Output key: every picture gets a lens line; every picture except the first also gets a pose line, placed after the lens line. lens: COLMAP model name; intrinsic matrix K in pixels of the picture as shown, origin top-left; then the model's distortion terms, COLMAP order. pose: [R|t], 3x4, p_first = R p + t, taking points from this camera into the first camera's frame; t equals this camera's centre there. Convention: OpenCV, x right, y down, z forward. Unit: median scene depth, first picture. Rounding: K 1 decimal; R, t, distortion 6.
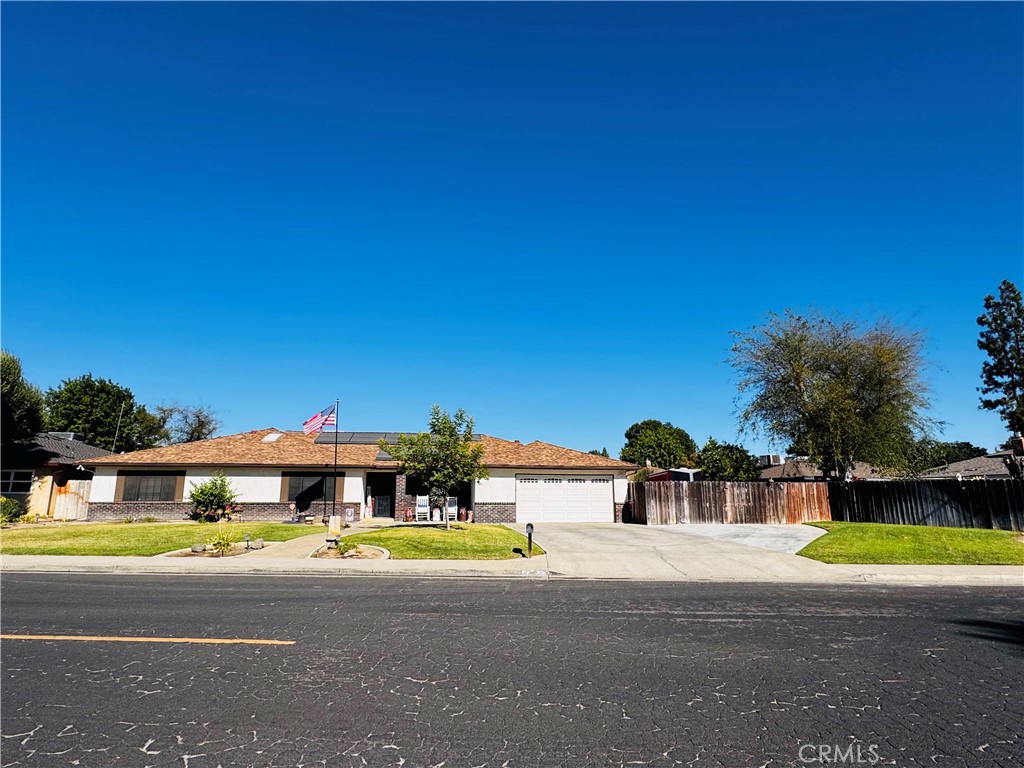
lens RADIAL K [[559.1, 0, 512.0], [0, 559.1, 384.0], [0, 0, 1]] dist [0.001728, 0.000217]
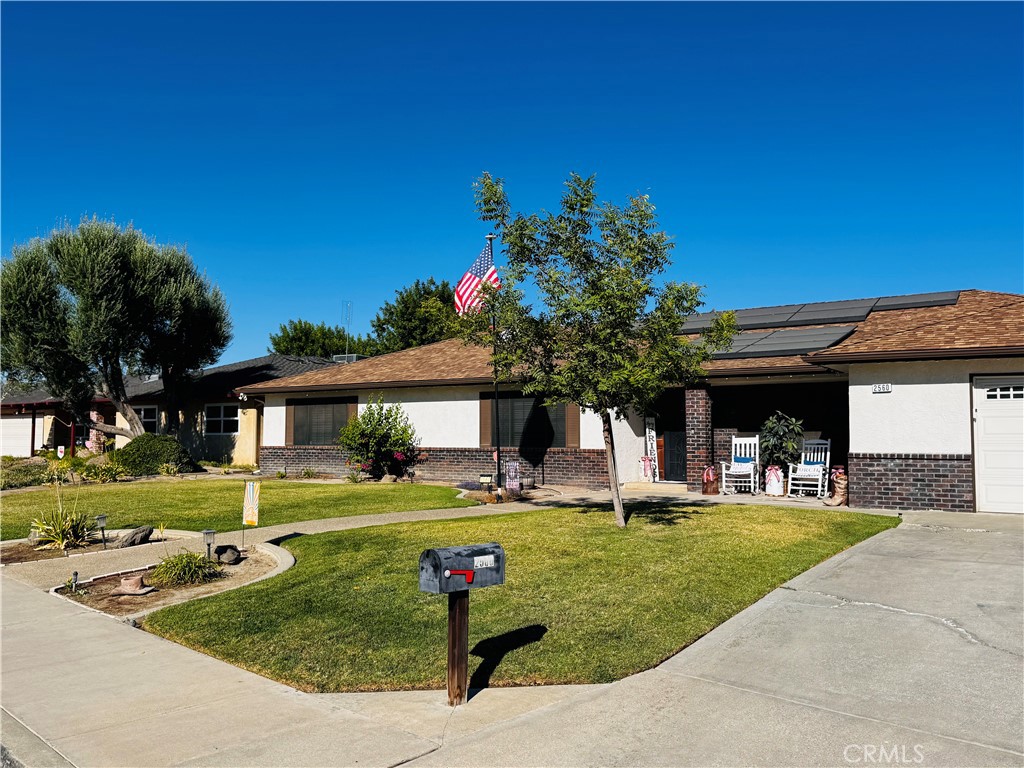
lens RADIAL K [[839.1, 0, 512.0], [0, 839.1, 384.0], [0, 0, 1]] dist [0.118590, -0.236427]
pose [[0.754794, -0.042085, -0.654610, 0.136266], [0.126671, 0.988508, 0.082506, 0.086709], [0.643615, -0.145195, 0.751451, 0.415399]]
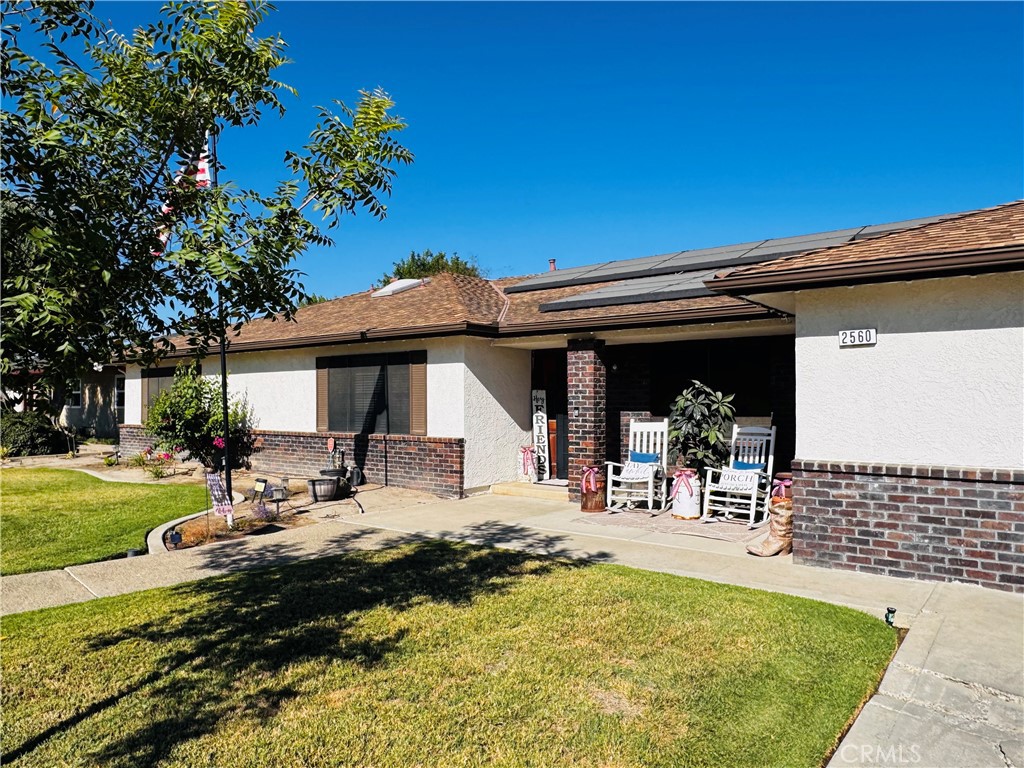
lens RADIAL K [[710.0, 0, 512.0], [0, 710.0, 384.0], [0, 0, 1]] dist [0.003441, 0.000774]
pose [[0.710743, -0.021178, -0.703133, 0.041045], [0.141088, 0.983528, 0.112991, 0.137323], [0.689158, -0.179511, 0.702024, 0.733235]]
